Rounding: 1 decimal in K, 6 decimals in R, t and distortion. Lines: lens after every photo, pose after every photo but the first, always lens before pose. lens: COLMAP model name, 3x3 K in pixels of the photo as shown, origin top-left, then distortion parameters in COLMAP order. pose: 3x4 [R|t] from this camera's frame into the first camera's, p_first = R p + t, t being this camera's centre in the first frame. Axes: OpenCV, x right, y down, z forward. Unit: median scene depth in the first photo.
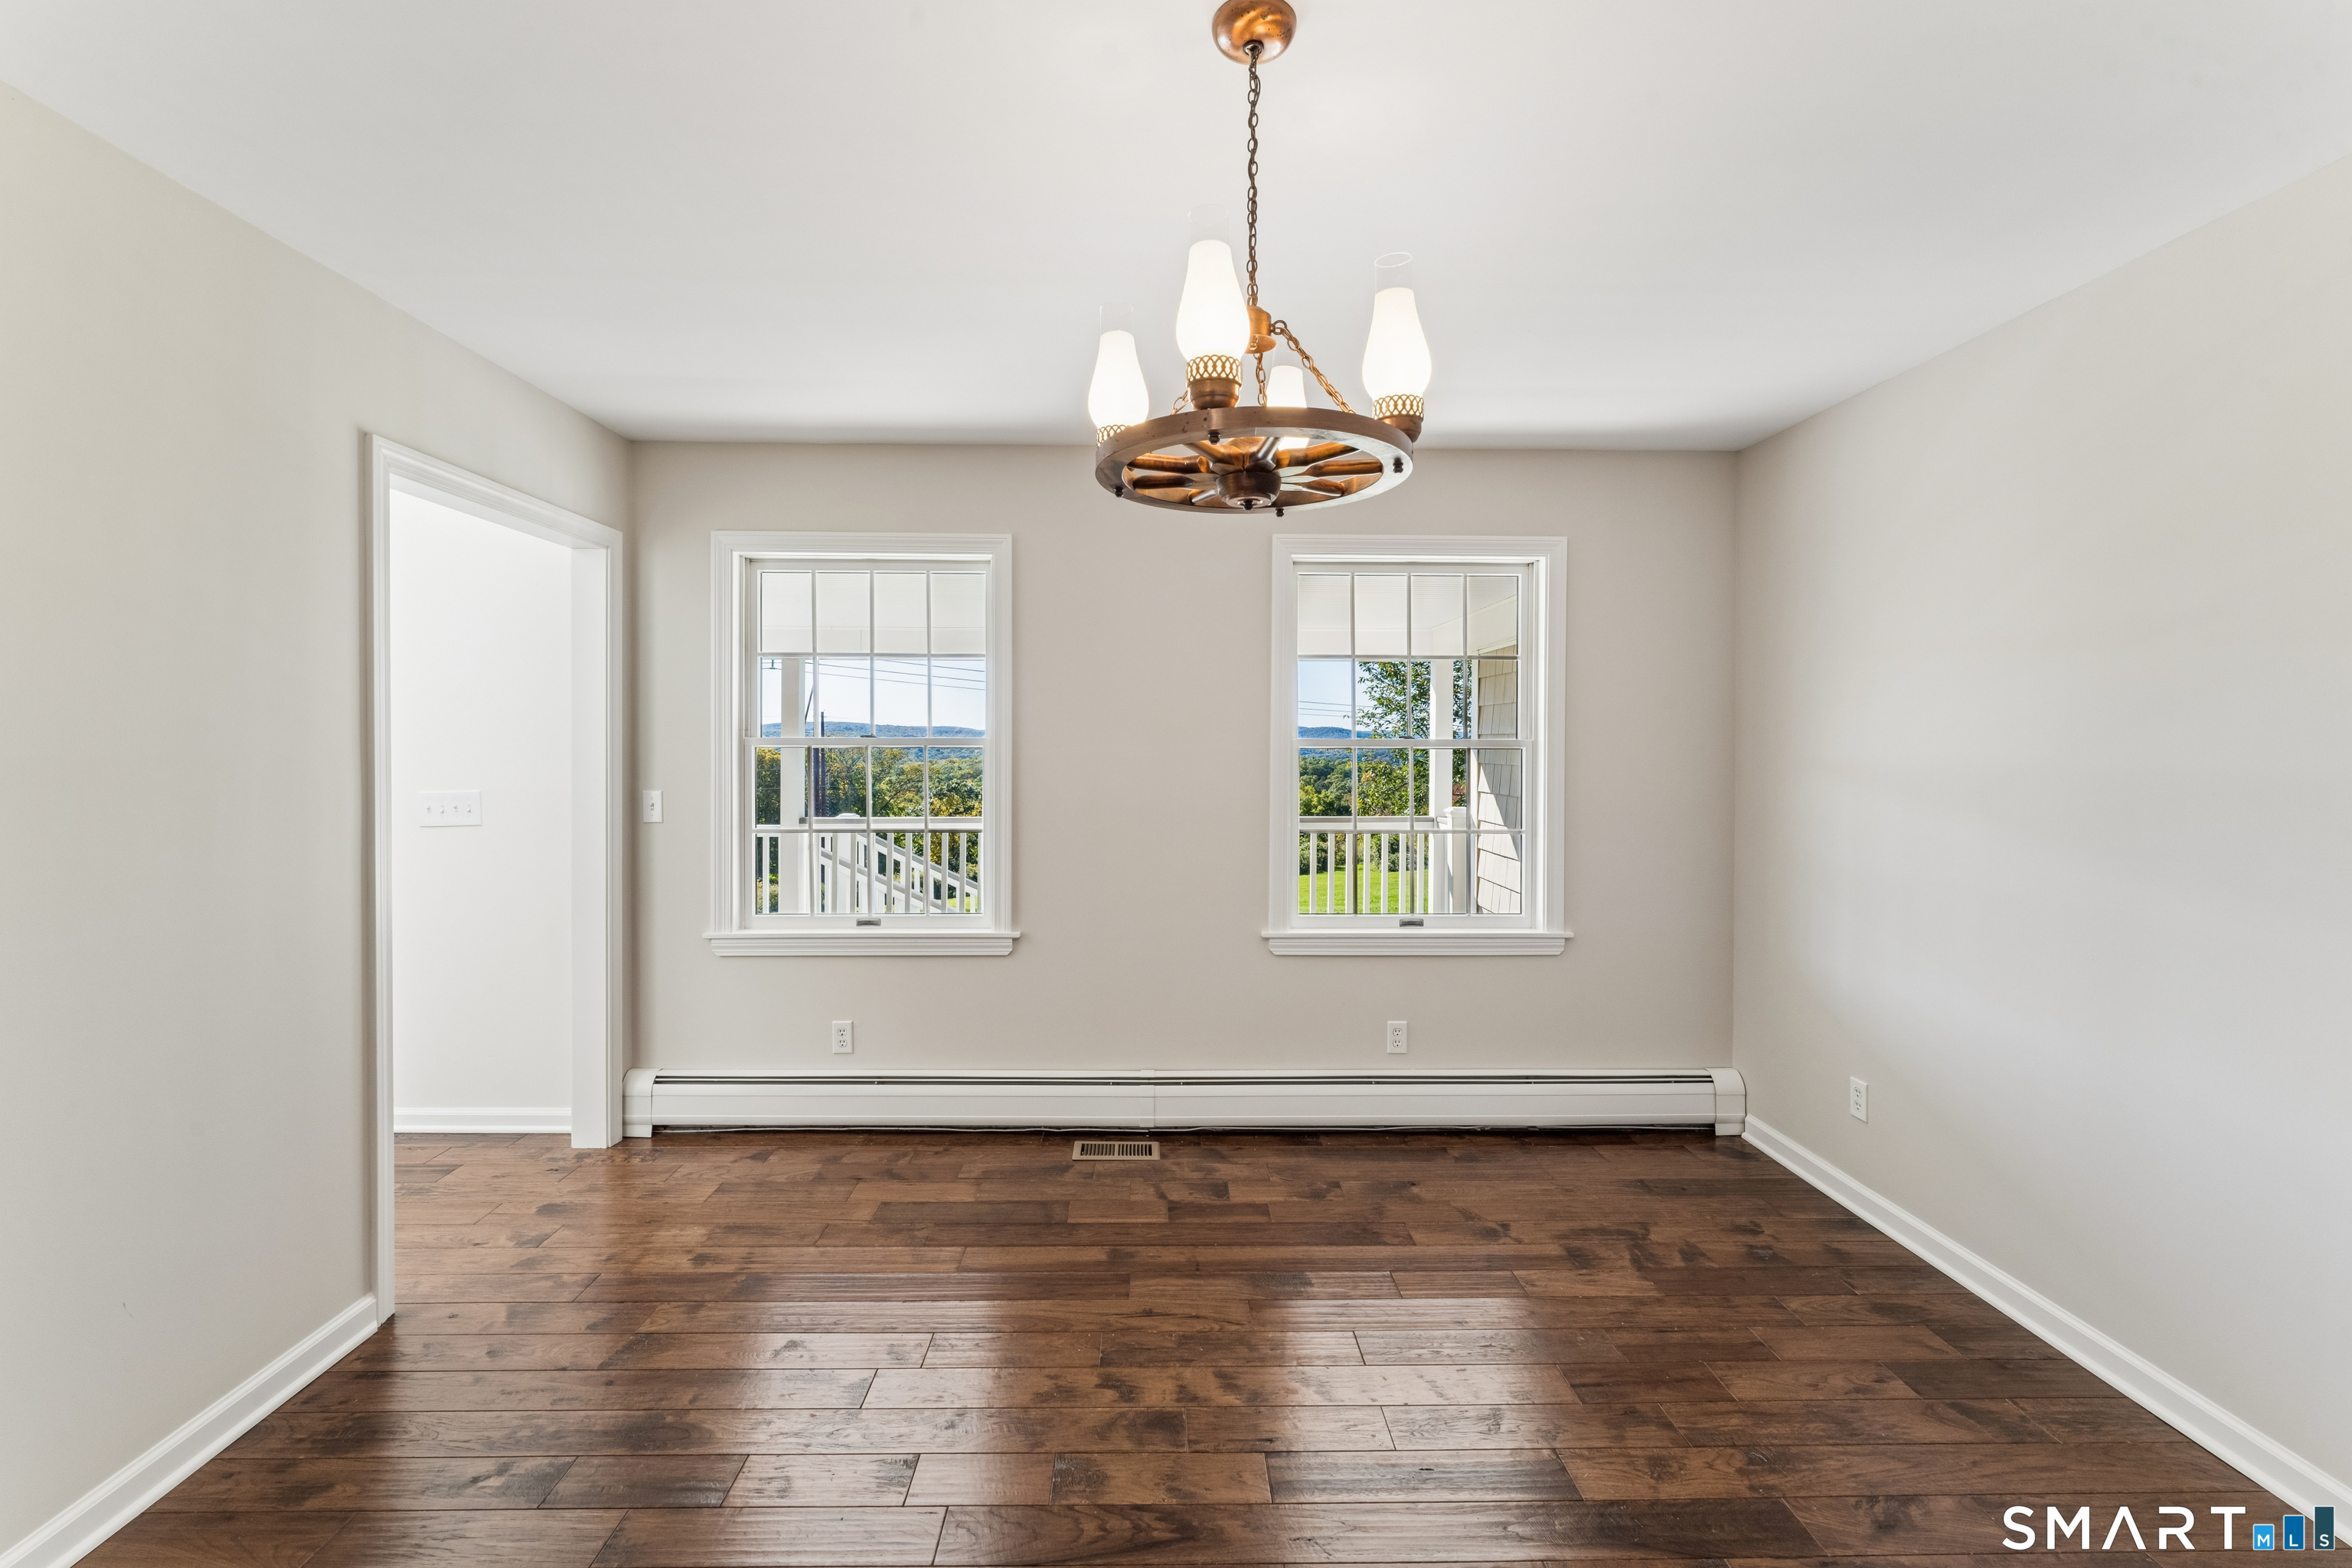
lens RADIAL K [[946.6, 0, 1174.3], [0, 946.6, 771.8], [0, 0, 1]] dist [0.004913, -0.000422]
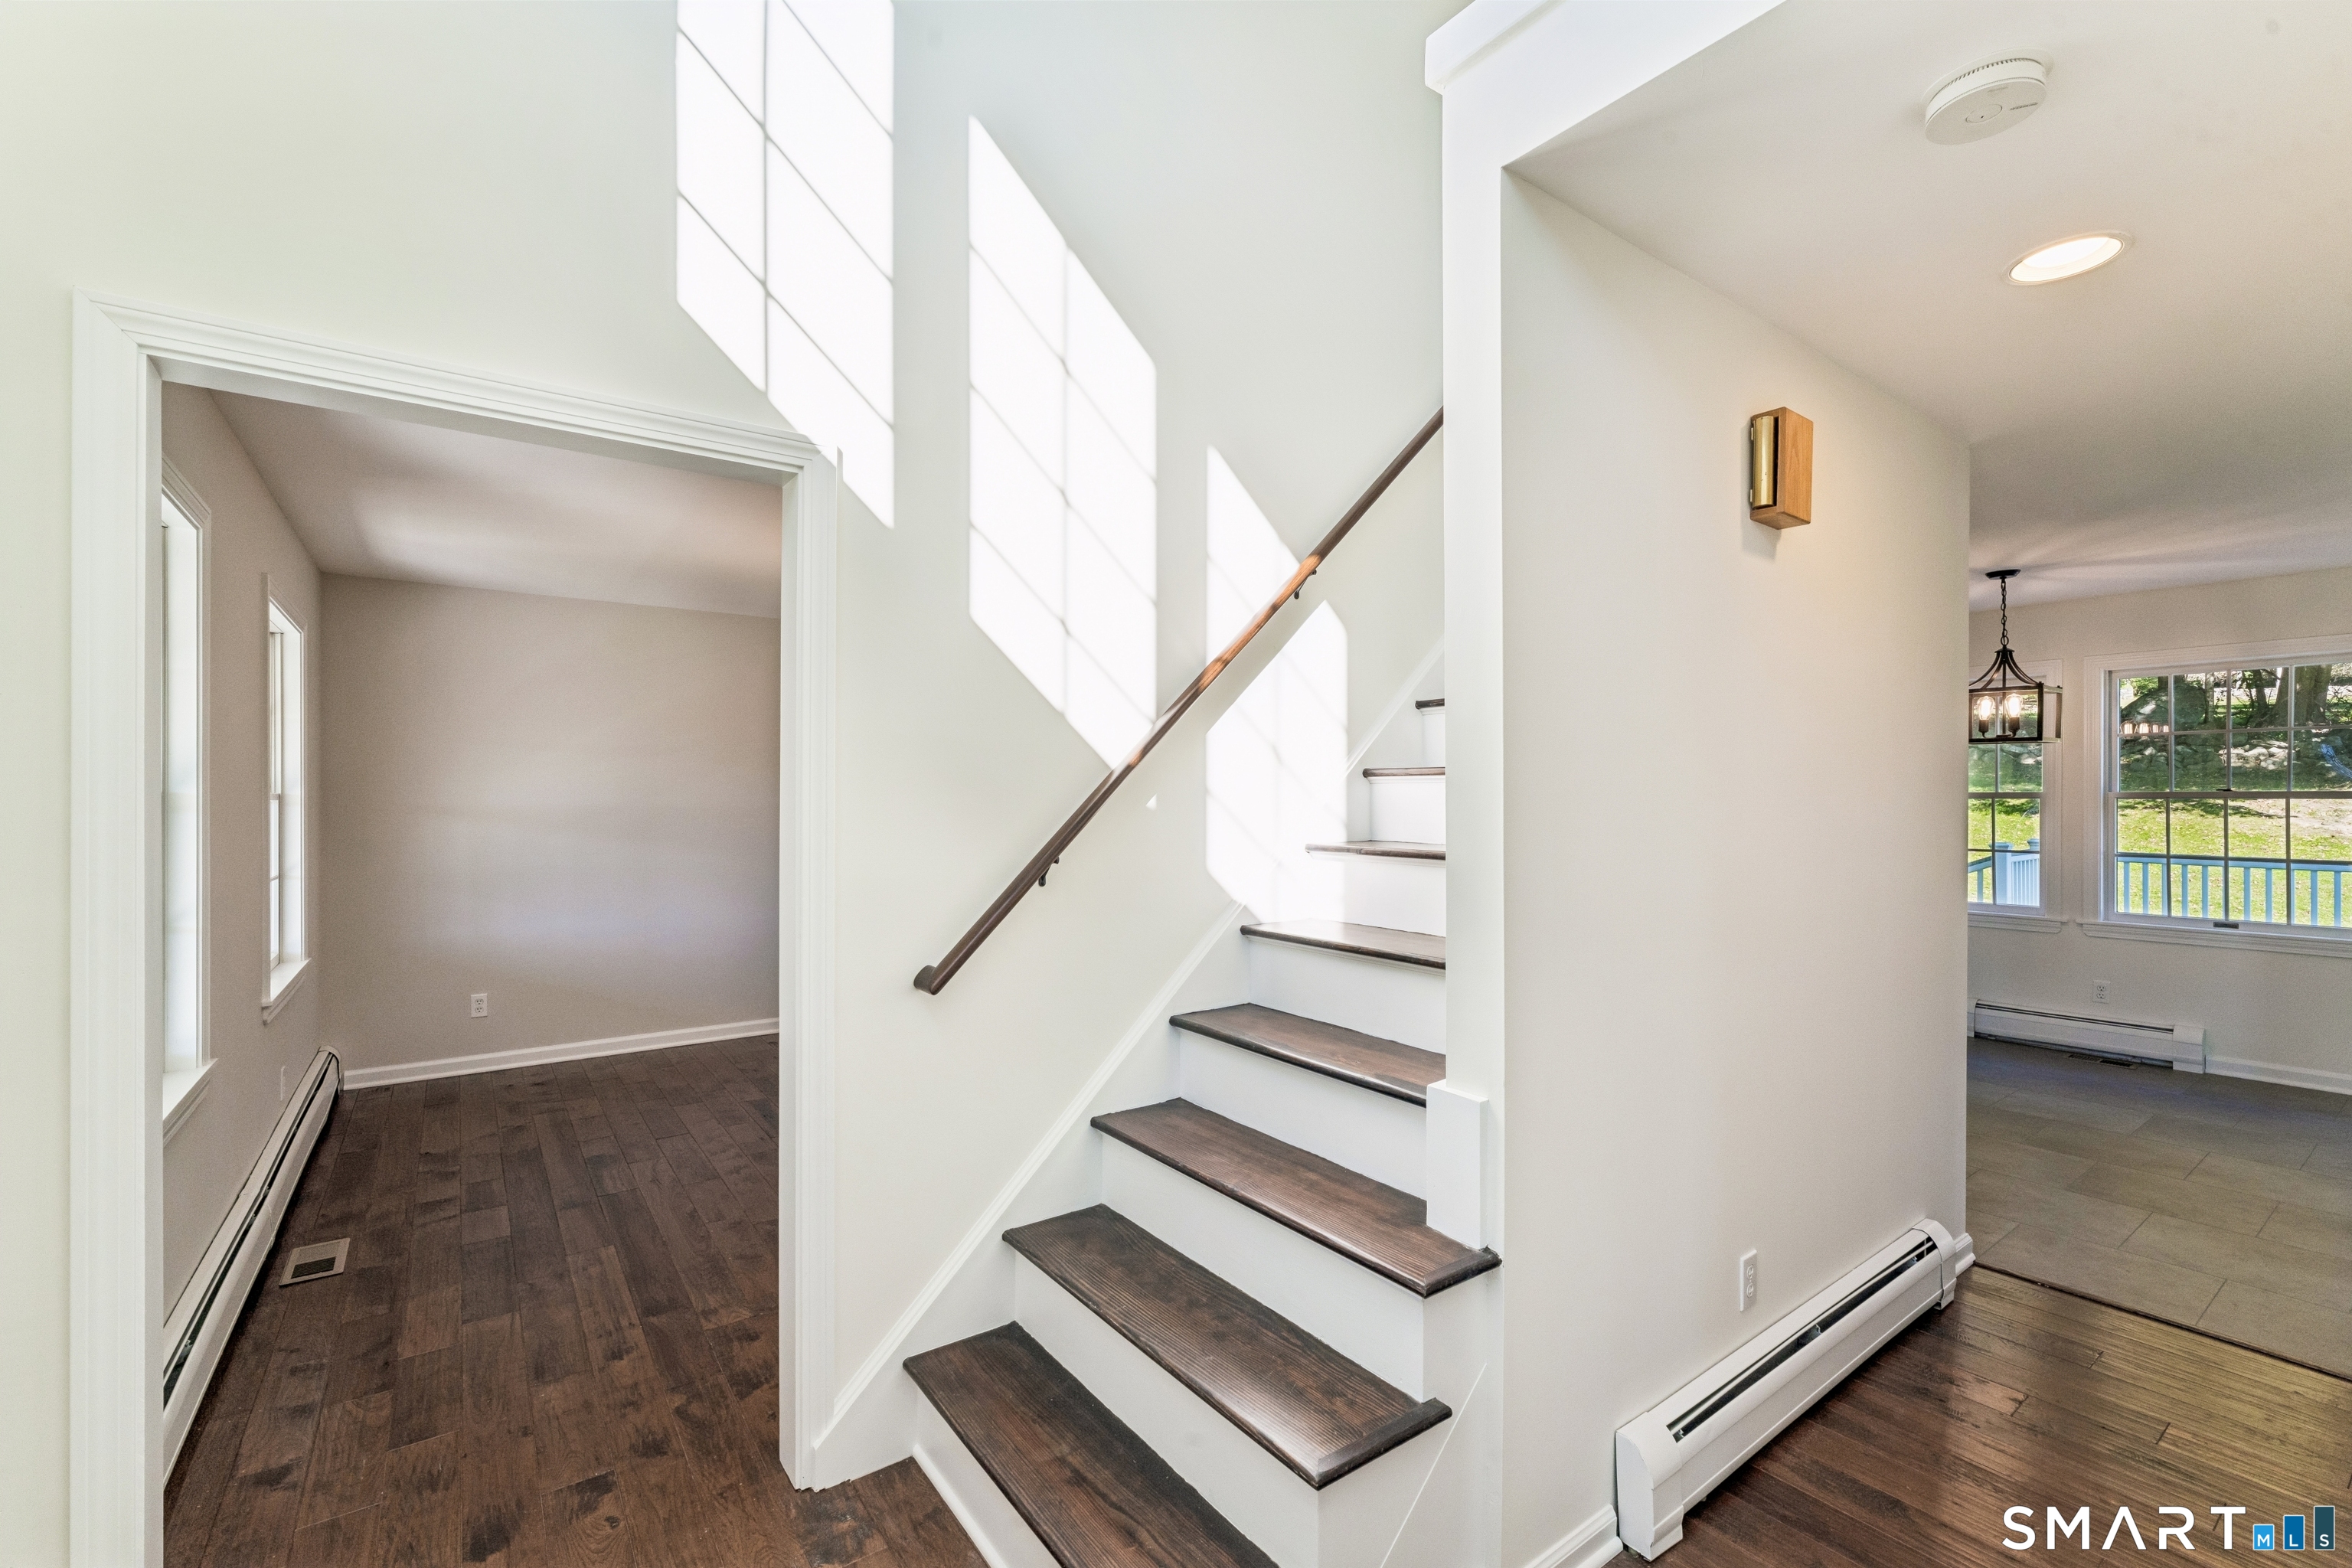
lens RADIAL K [[1030.9, 0, 1168.2], [0, 1030.9, 789.0], [0, 0, 1]] dist [0.001062, -0.000026]
pose [[-0.572417, 0.004084, 0.819952, -1.552233], [0.008496, 0.999963, 0.000951, -0.037706], [-0.819918, 0.007510, -0.572431, 1.069415]]
